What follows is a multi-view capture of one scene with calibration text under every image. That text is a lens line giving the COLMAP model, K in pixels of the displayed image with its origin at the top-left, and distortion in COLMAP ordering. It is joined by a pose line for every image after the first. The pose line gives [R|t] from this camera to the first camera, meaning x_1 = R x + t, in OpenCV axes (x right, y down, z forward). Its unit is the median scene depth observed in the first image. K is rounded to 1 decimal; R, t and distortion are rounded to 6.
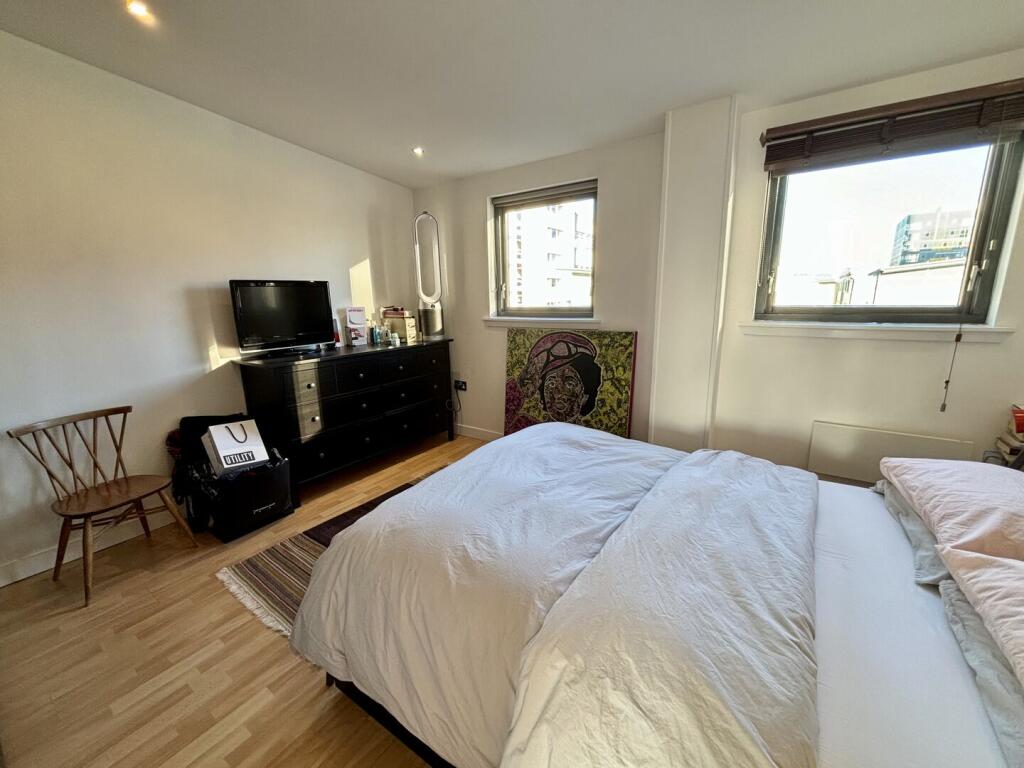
lens RADIAL K [[411.2, 0, 513.5], [0, 411.2, 389.2], [0, 0, 1]] dist [0.001802, -0.000121]
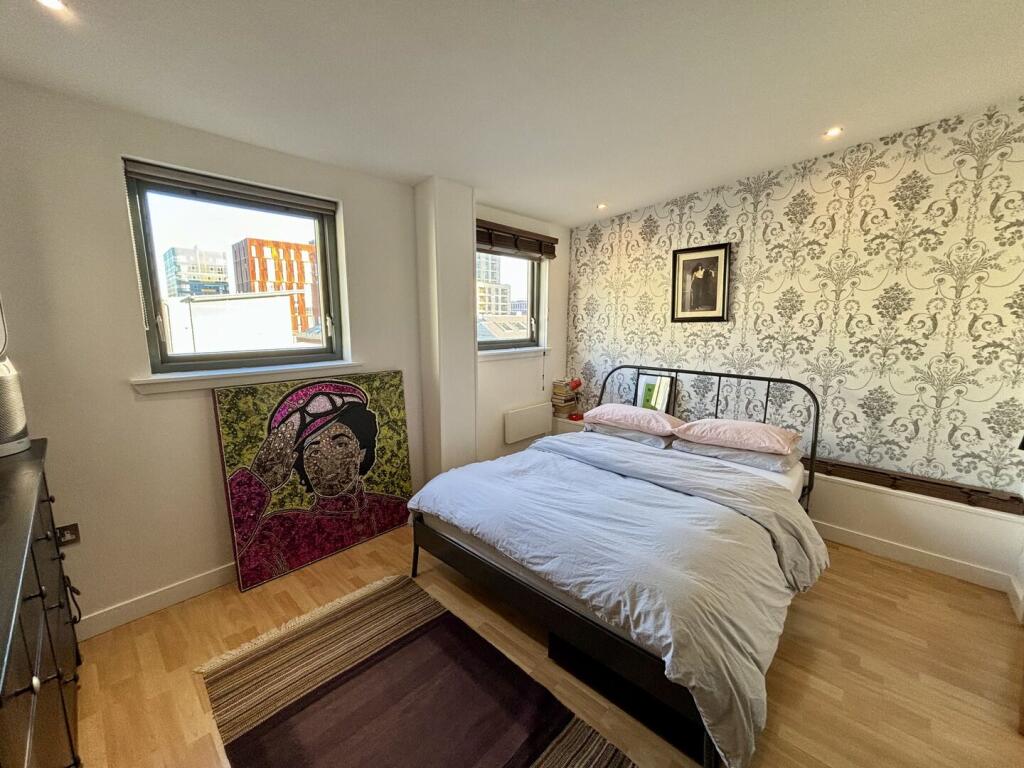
lens RADIAL K [[411.2, 0, 514.5], [0, 411.2, 379.7], [0, 0, 1]] dist [0.001802, -0.000121]
pose [[0.142913, -0.131531, 0.980956, -0.575889], [0.209401, 0.972711, 0.099919, -0.141568], [-0.967330, 0.191133, 0.166556, 0.508317]]
